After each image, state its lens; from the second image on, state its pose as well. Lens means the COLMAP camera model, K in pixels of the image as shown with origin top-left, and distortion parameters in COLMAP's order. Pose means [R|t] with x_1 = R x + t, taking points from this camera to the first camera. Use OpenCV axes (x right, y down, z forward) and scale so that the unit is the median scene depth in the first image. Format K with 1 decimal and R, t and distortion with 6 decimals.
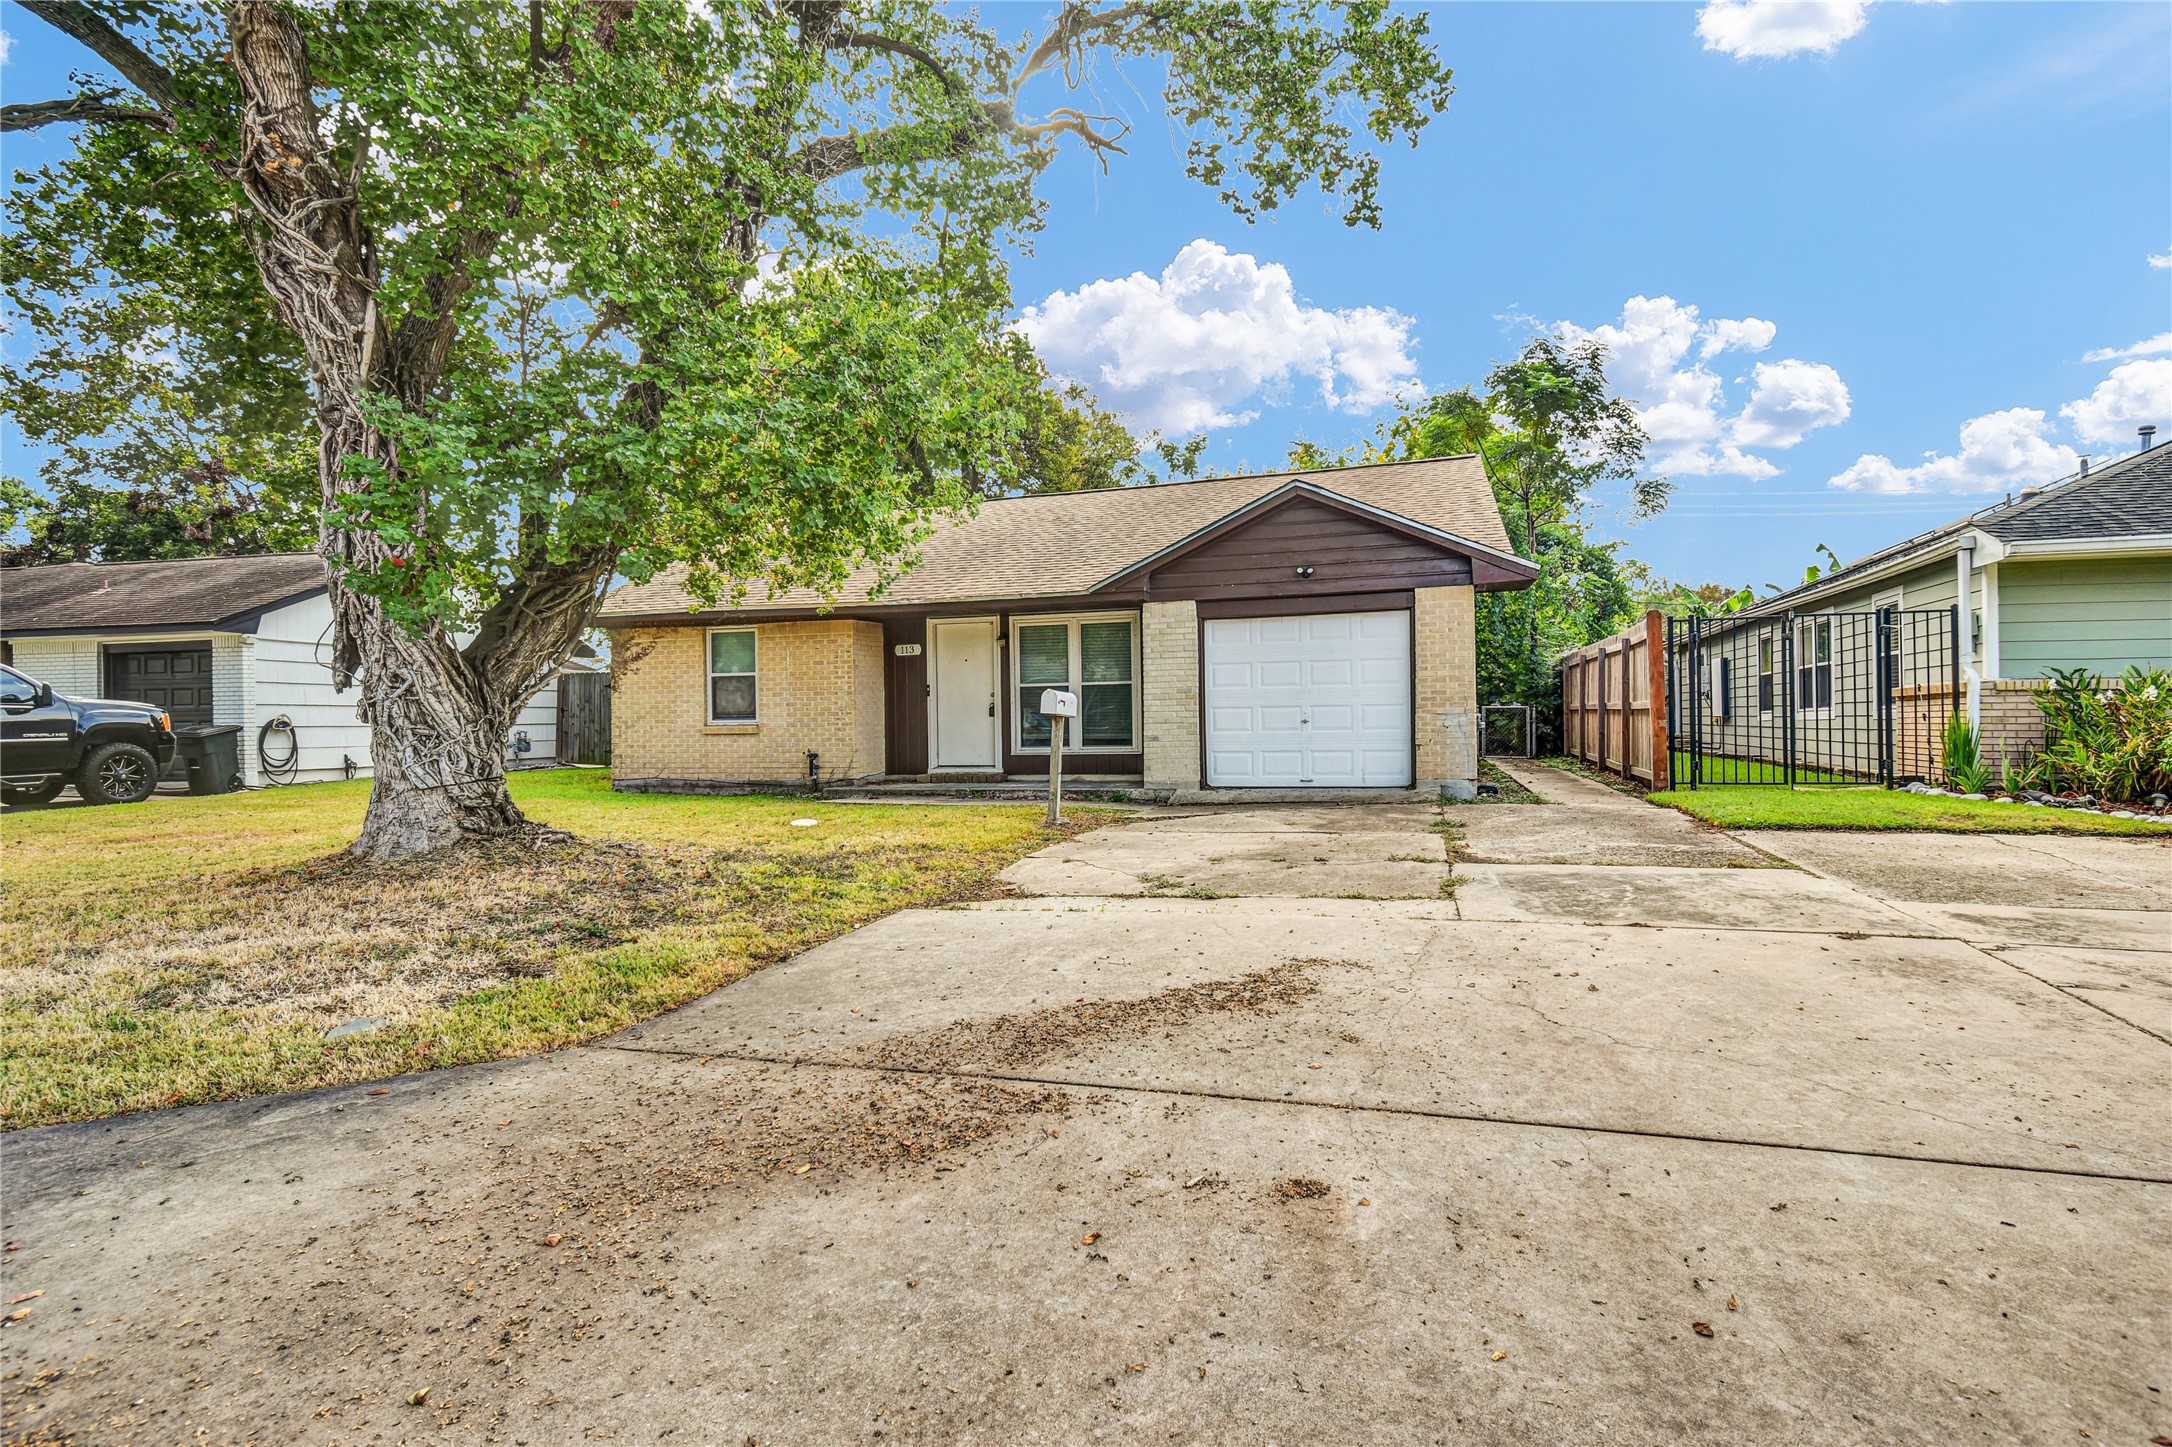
lens RADIAL K [[1142.0, 0, 1089.2], [0, 1142.0, 726.0], [0, 0, 1]] dist [-0.002437, -0.000549]
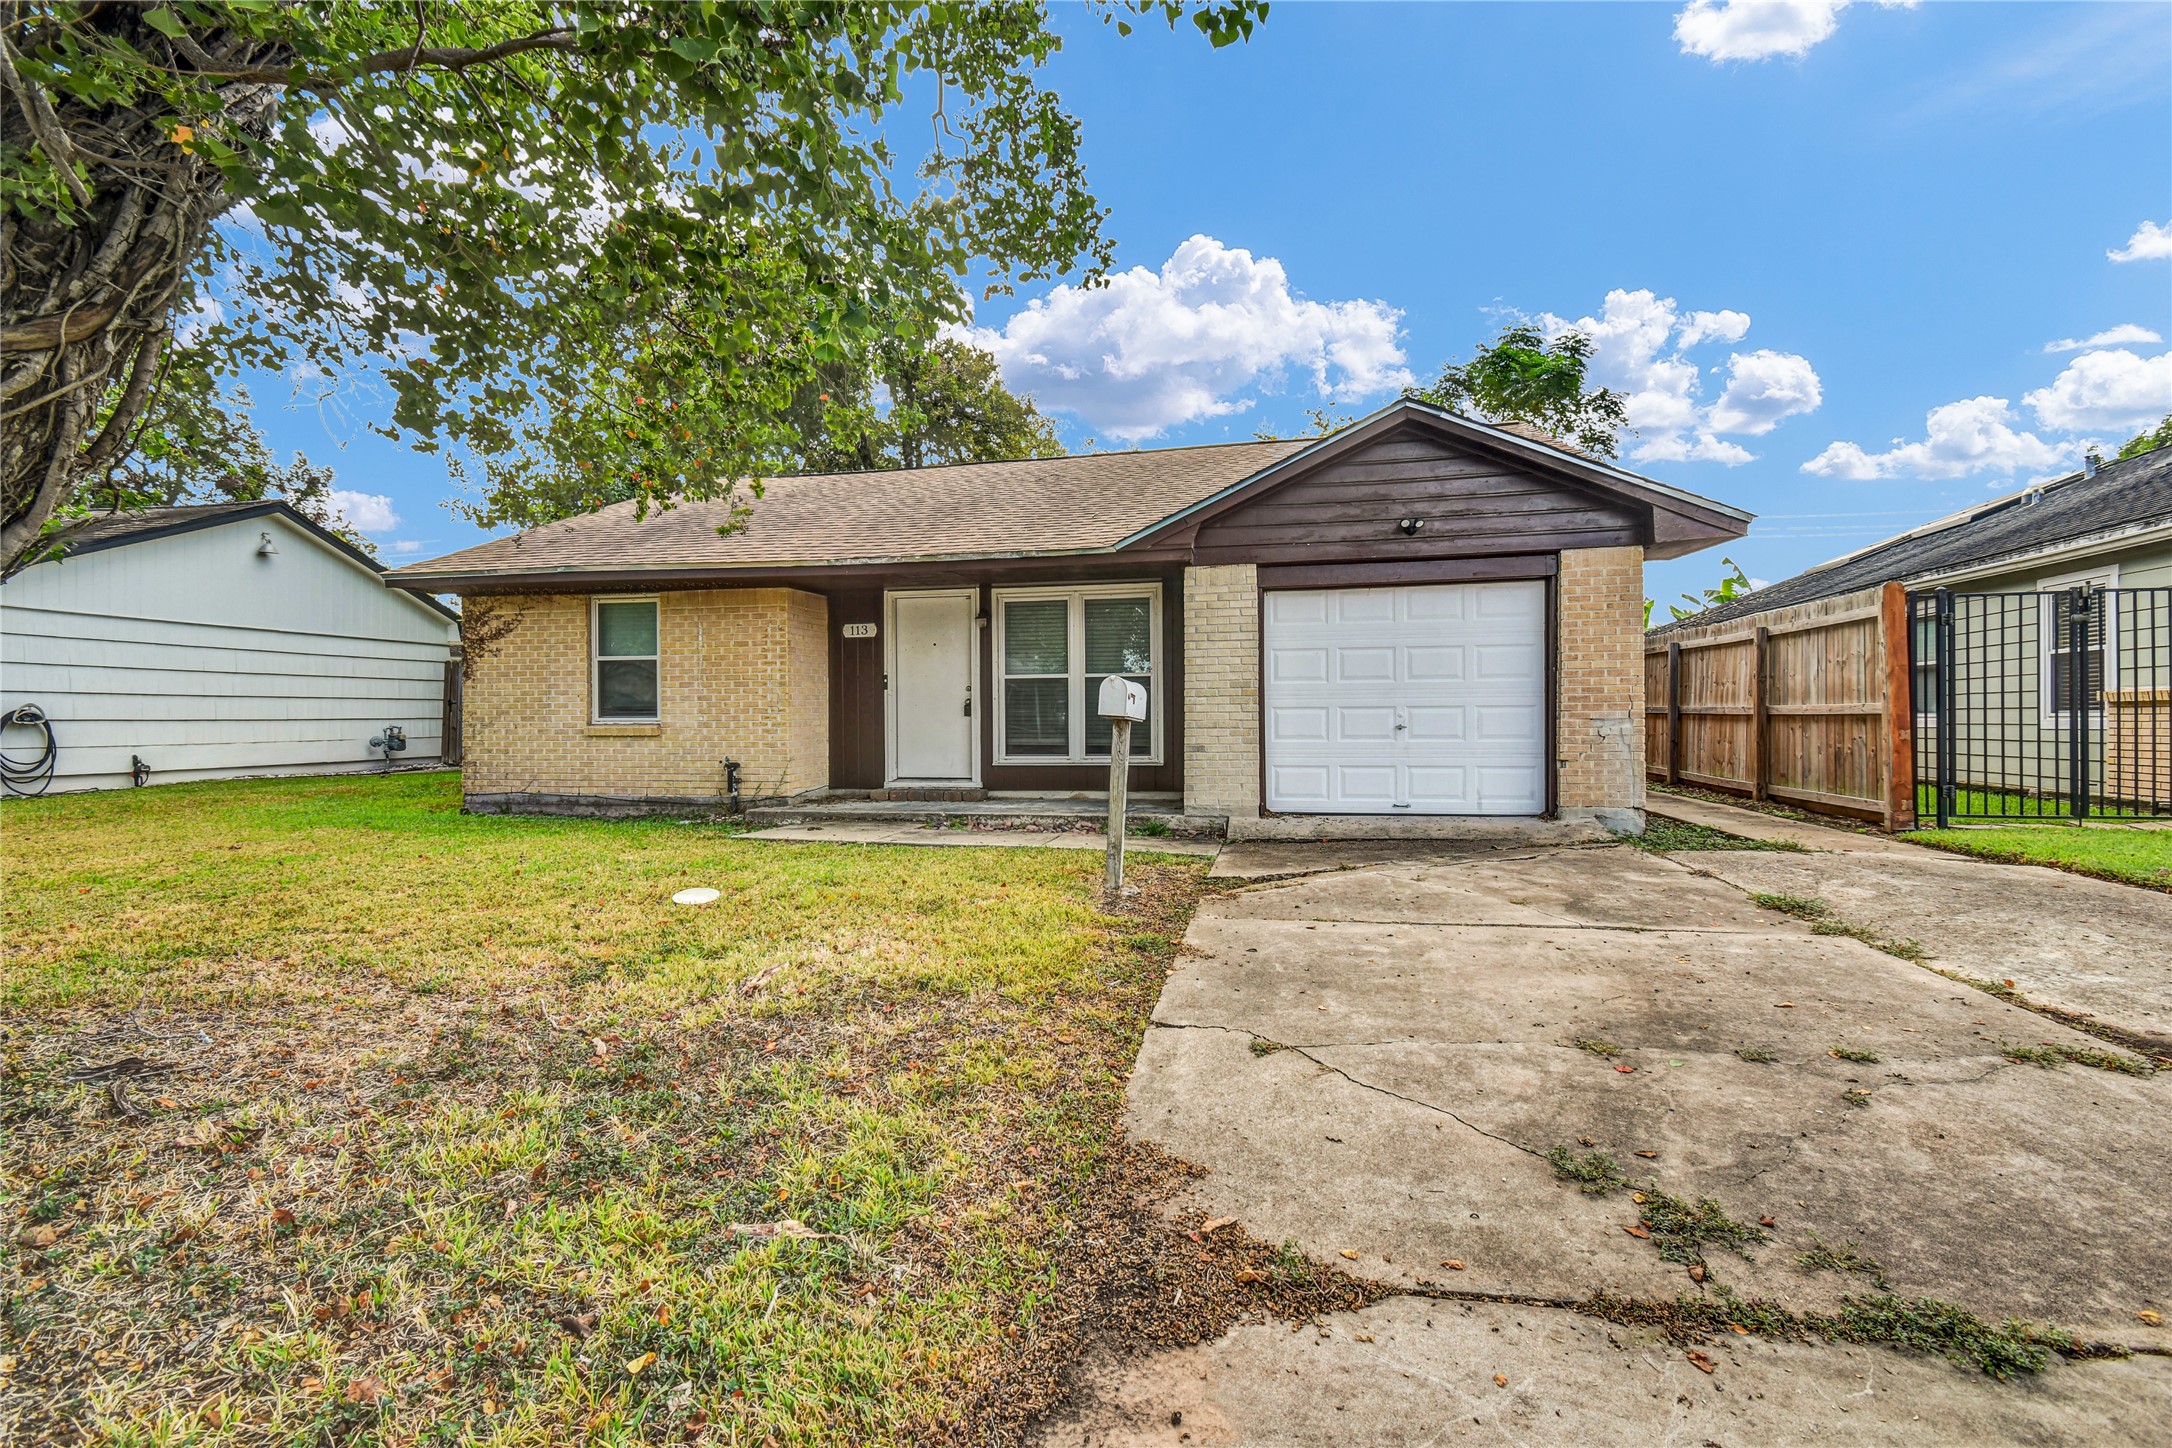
lens RADIAL K [[964.5, 0, 1086.2], [0, 964.5, 713.5], [0, 0, 1]] dist [0.004326, -0.003080]
pose [[0.995816, 0.008762, 0.090960, -0.066467], [-0.008068, 0.999935, -0.008000, -0.005507], [-0.091024, 0.007233, 0.995822, 0.340329]]
